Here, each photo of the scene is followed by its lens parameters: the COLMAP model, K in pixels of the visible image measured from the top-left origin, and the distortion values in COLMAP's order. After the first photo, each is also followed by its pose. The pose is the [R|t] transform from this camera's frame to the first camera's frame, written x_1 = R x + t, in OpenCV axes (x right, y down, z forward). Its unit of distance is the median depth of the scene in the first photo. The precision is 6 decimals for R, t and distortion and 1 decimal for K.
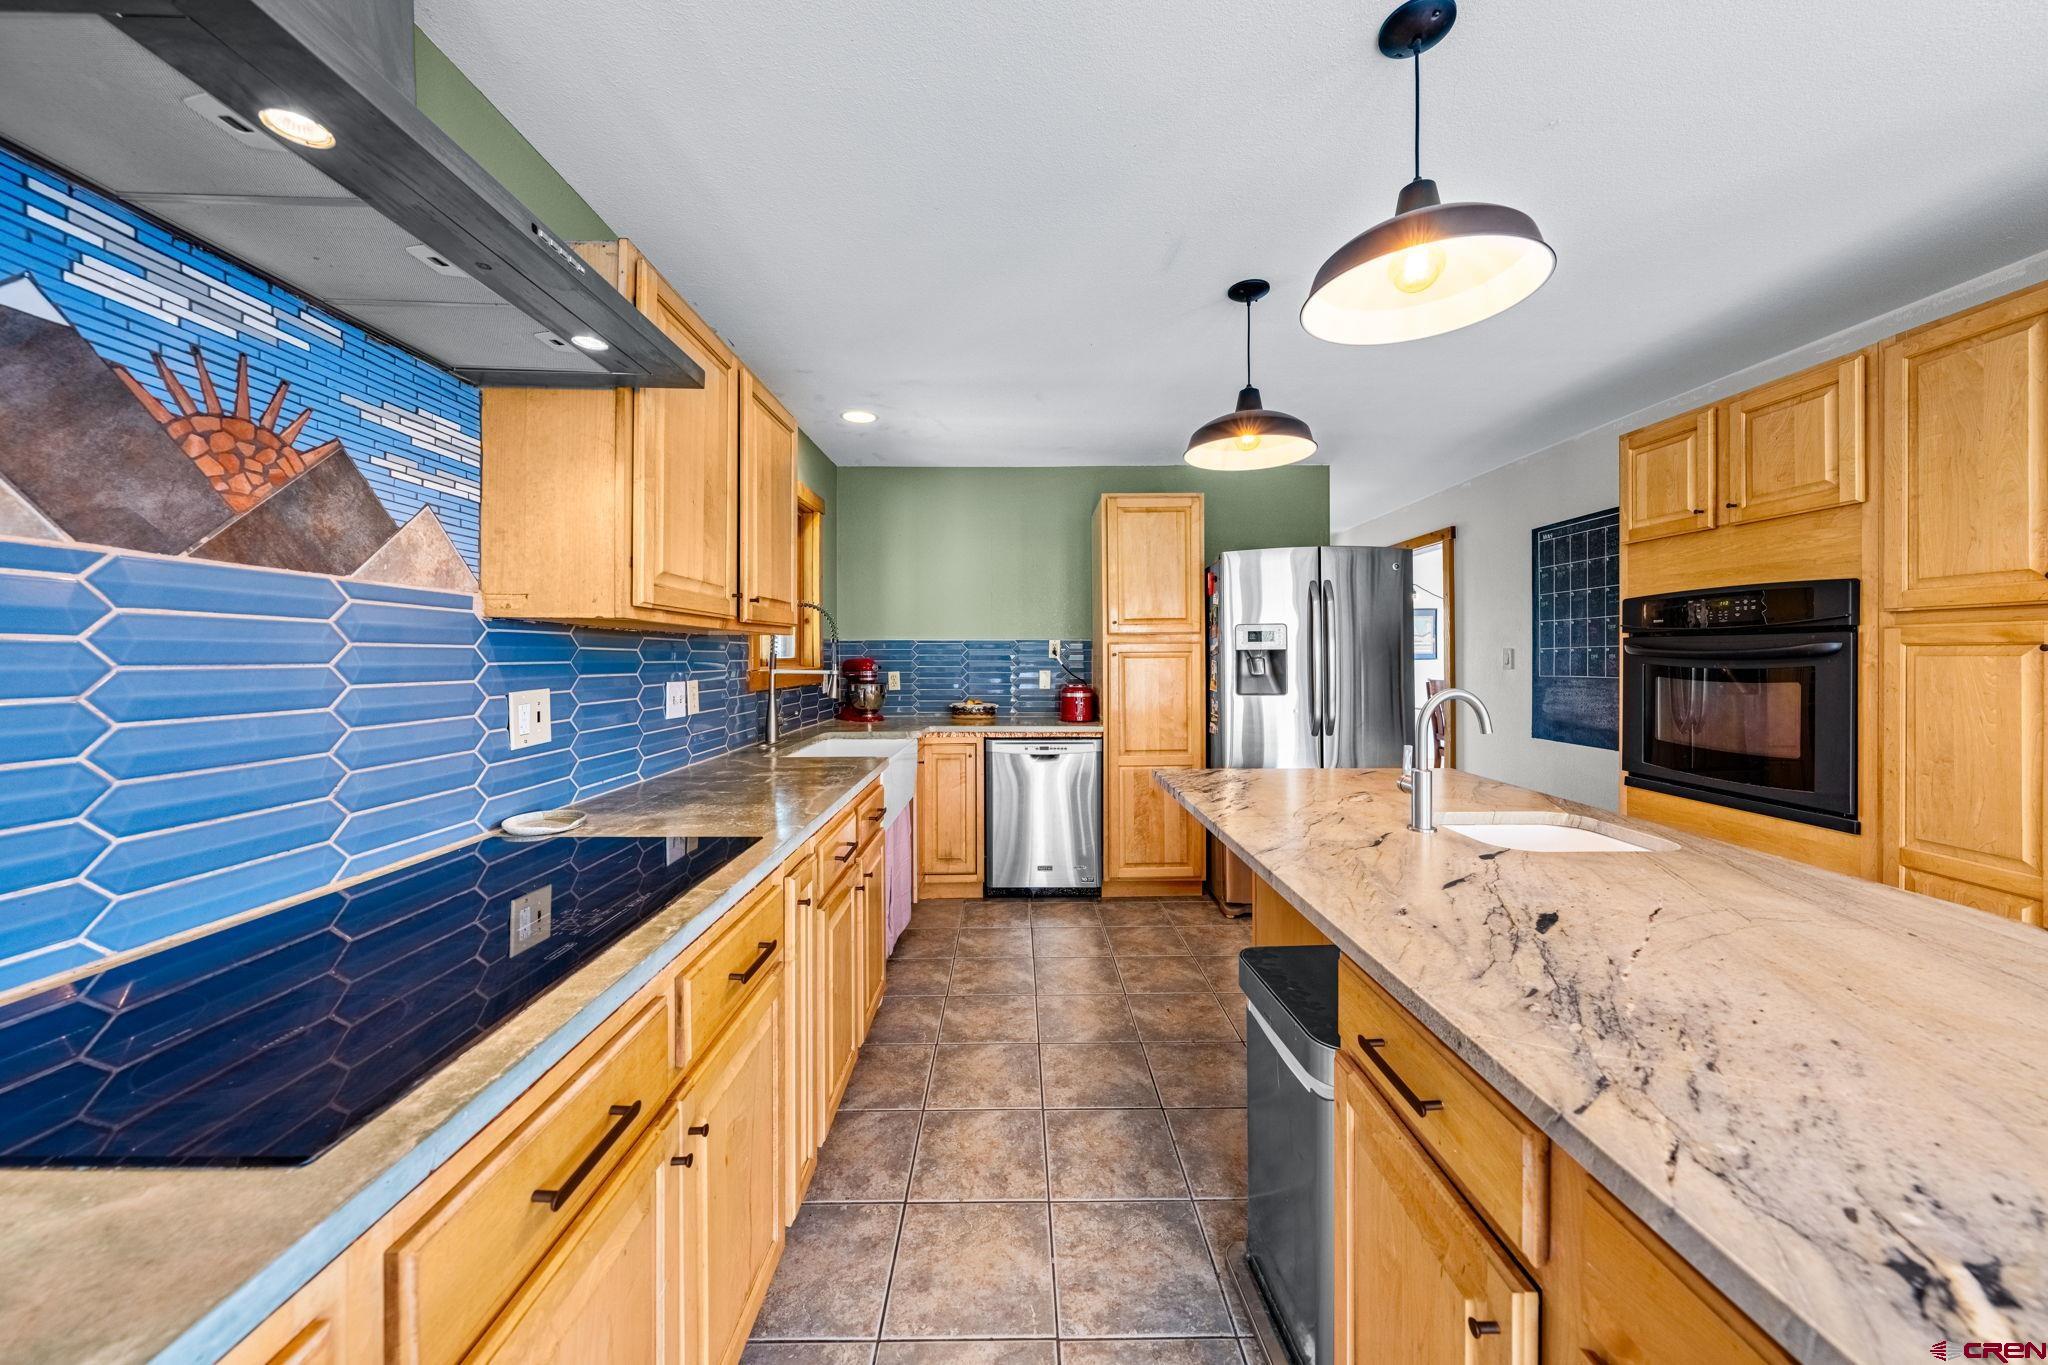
lens RADIAL K [[708.5, 0, 1019.5], [0, 708.5, 666.6], [0, 0, 1]] dist [-0.003186, 0.000741]
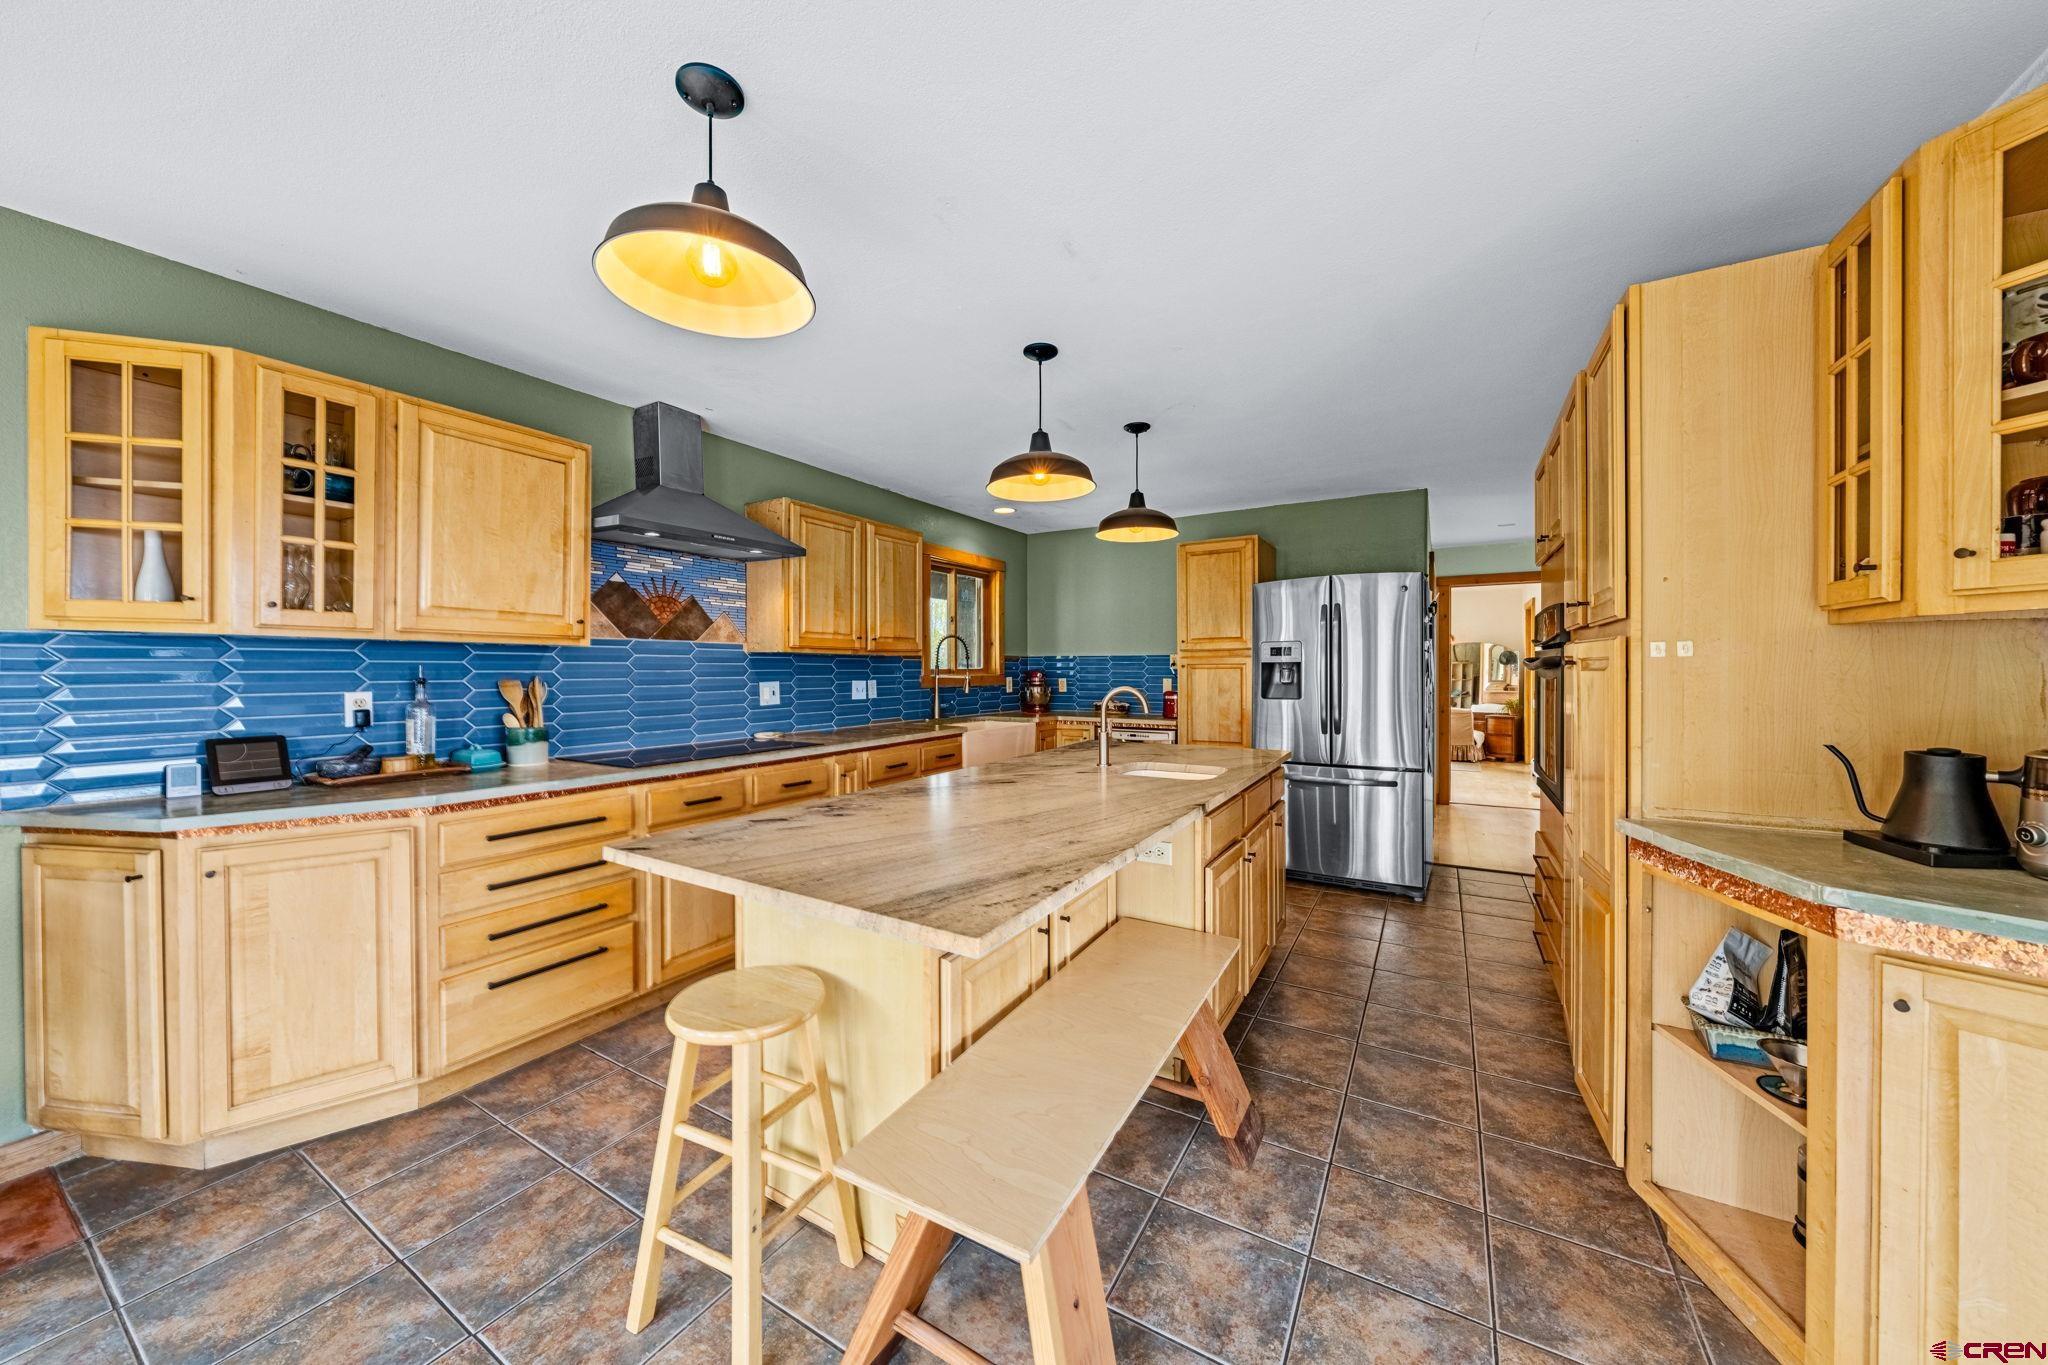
lens RADIAL K [[708.5, 0, 1026.3], [0, 708.5, 674.5], [0, 0, 1]] dist [-0.003186, 0.000741]
pose [[0.858292, 0.003903, -0.513147, 1.374743], [-0.006414, 0.999975, -0.003121, 0.010936], [0.513122, 0.005970, 0.858295, -0.651890]]
